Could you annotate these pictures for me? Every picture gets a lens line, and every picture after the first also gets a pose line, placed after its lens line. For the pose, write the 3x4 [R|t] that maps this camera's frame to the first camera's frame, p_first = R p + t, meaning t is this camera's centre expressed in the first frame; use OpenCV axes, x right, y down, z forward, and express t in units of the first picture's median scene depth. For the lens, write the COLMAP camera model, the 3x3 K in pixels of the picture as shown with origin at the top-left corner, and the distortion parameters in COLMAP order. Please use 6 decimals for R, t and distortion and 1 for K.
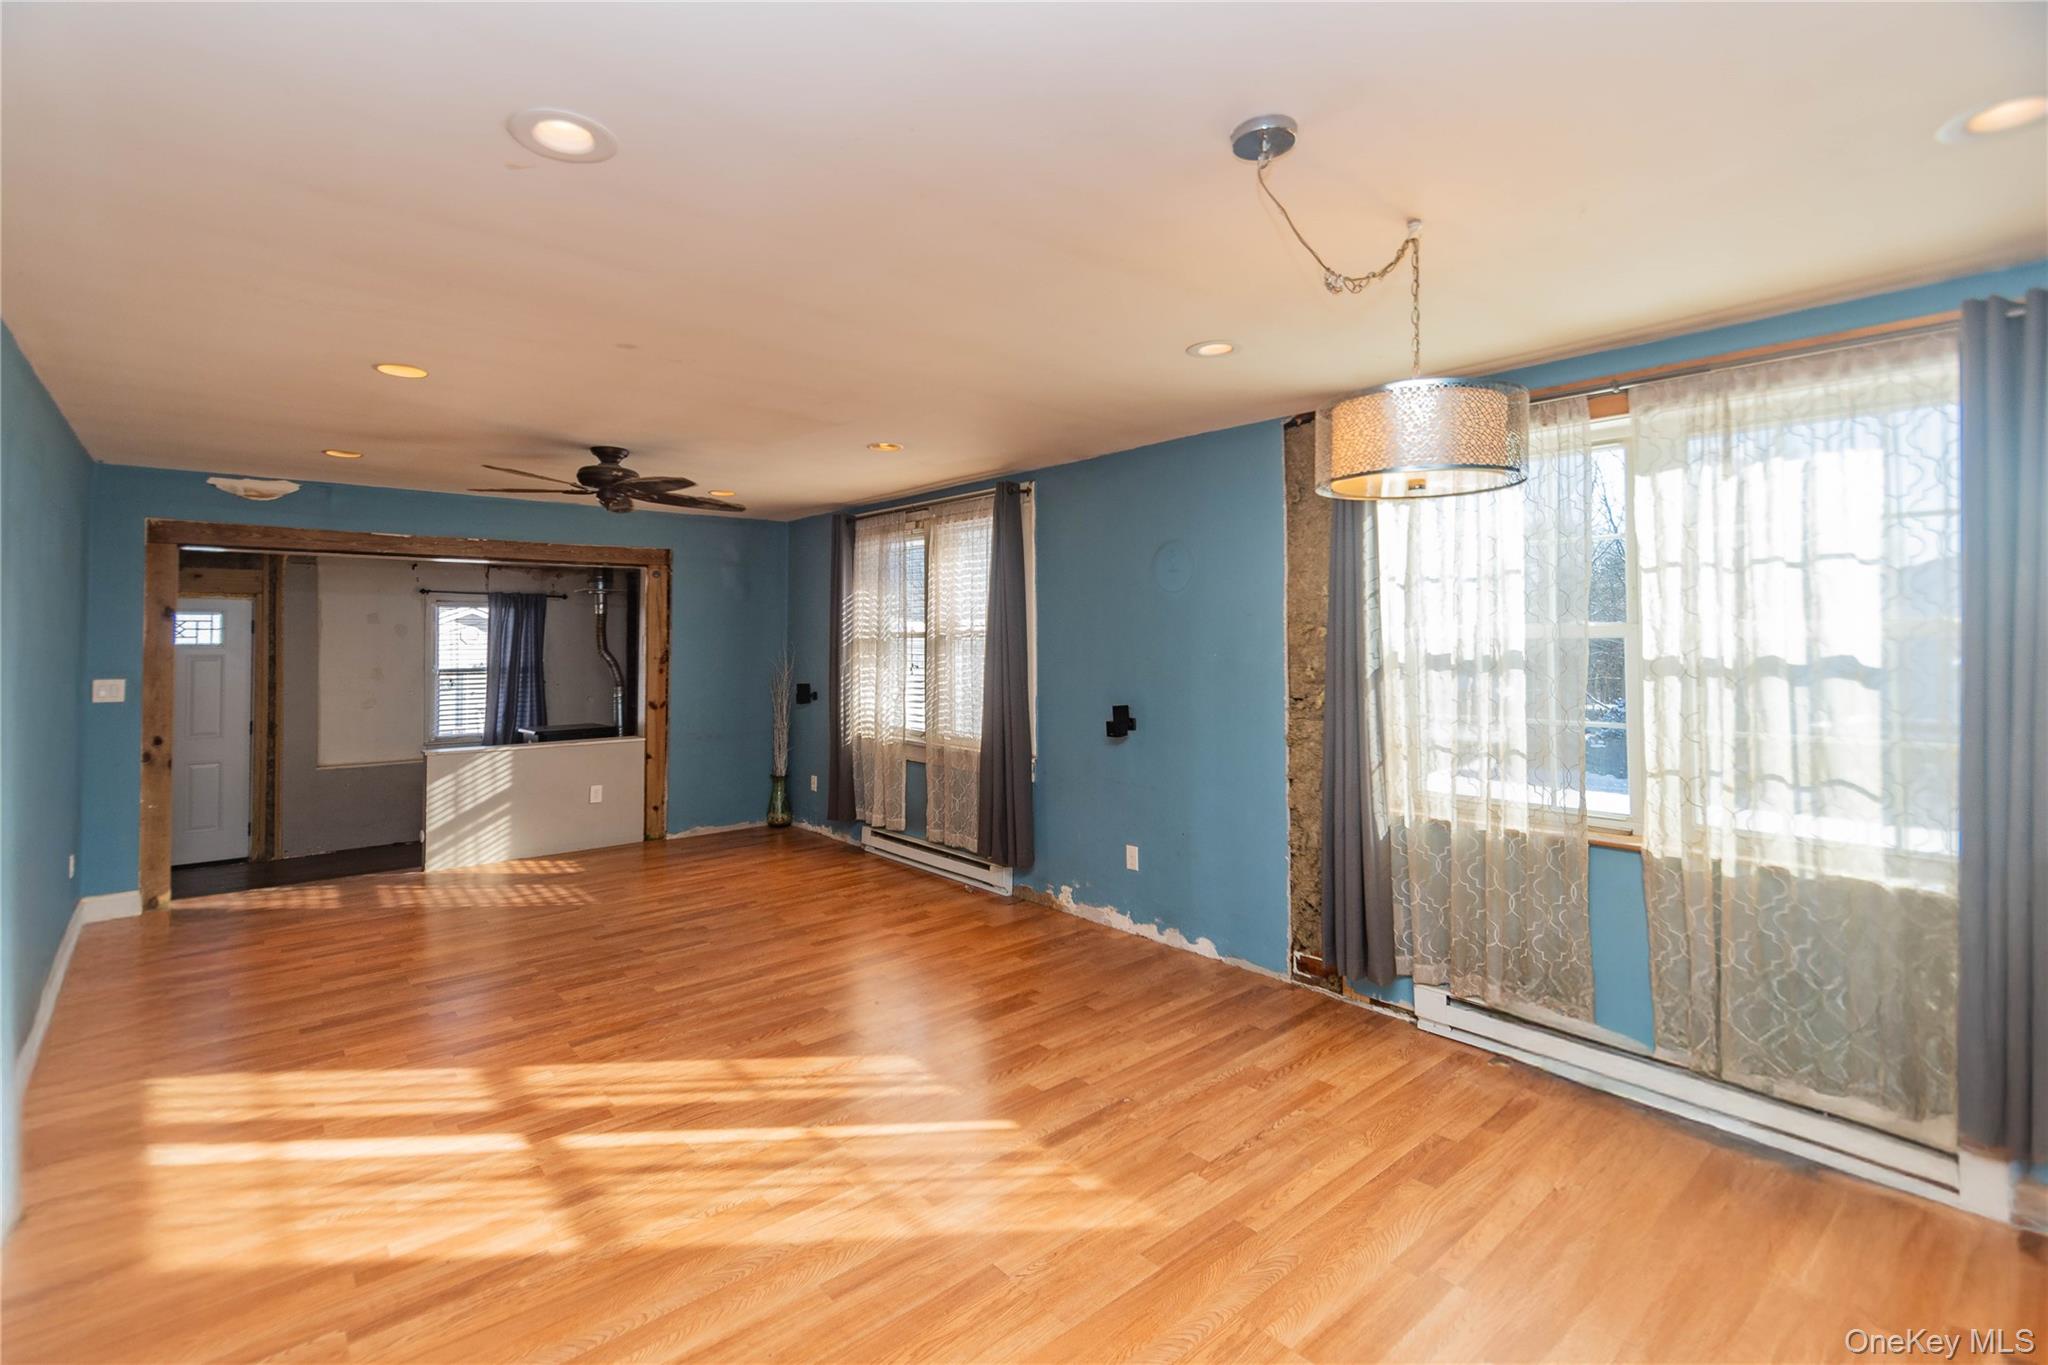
lens RADIAL K [[927.6, 0, 1011.1], [0, 927.6, 621.3], [0, 0, 1]] dist [0.001993, 0.000070]
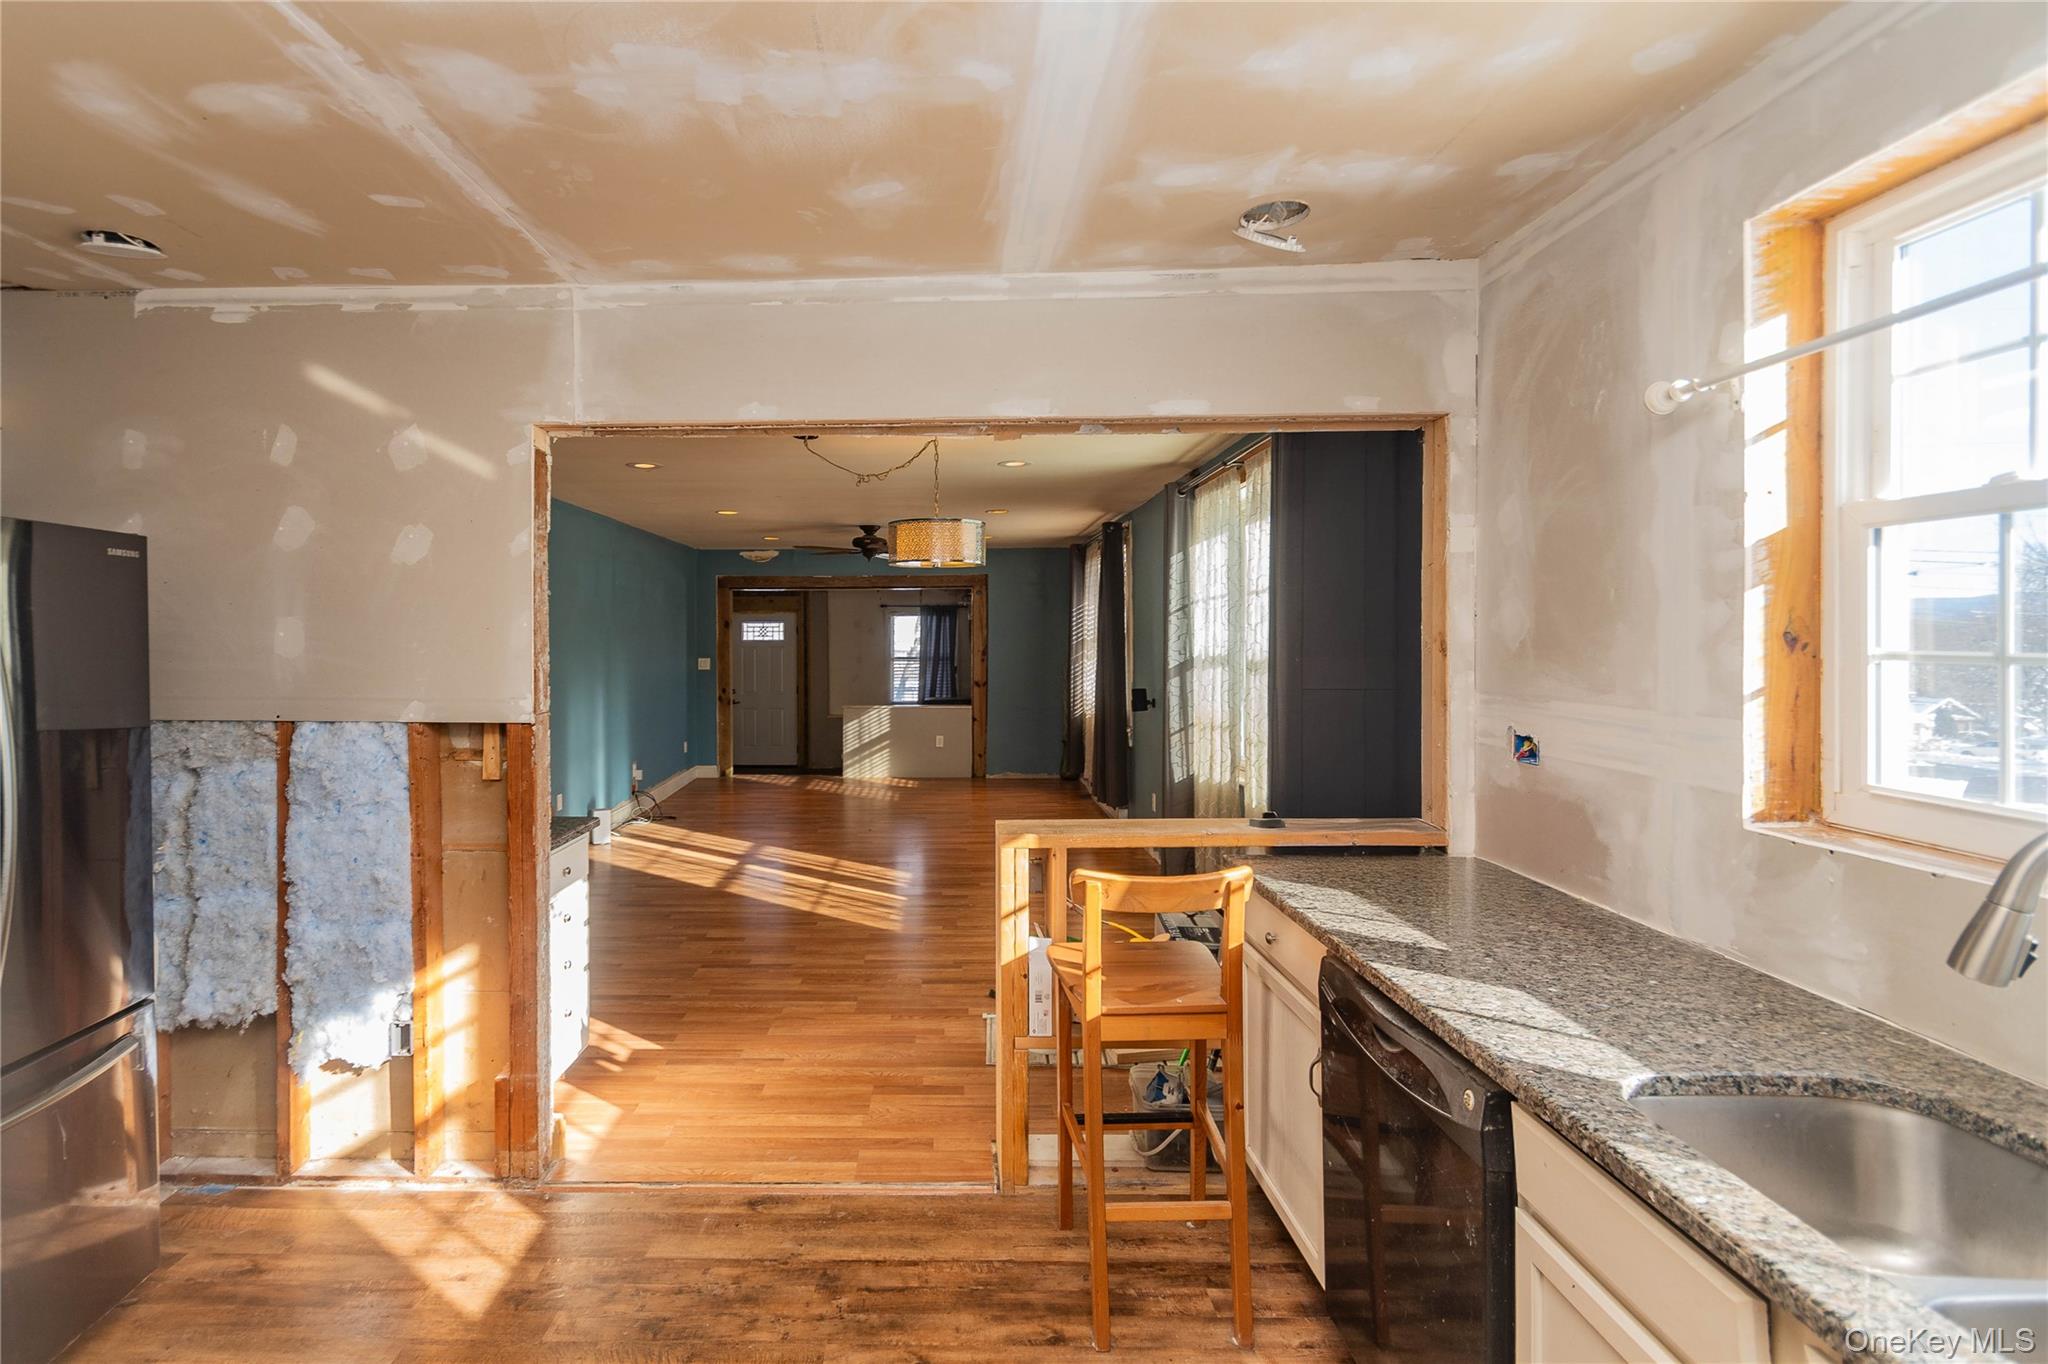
lens RADIAL K [[947.0, 0, 927.0], [0, 947.0, 640.3], [0, 0, 1]] dist [0.002234, -0.004842]
pose [[0.758131, 0.004861, -0.652084, 0.946303], [0.010214, 0.999761, 0.019328, -0.011736], [0.652022, -0.021314, 0.757900, -0.302830]]
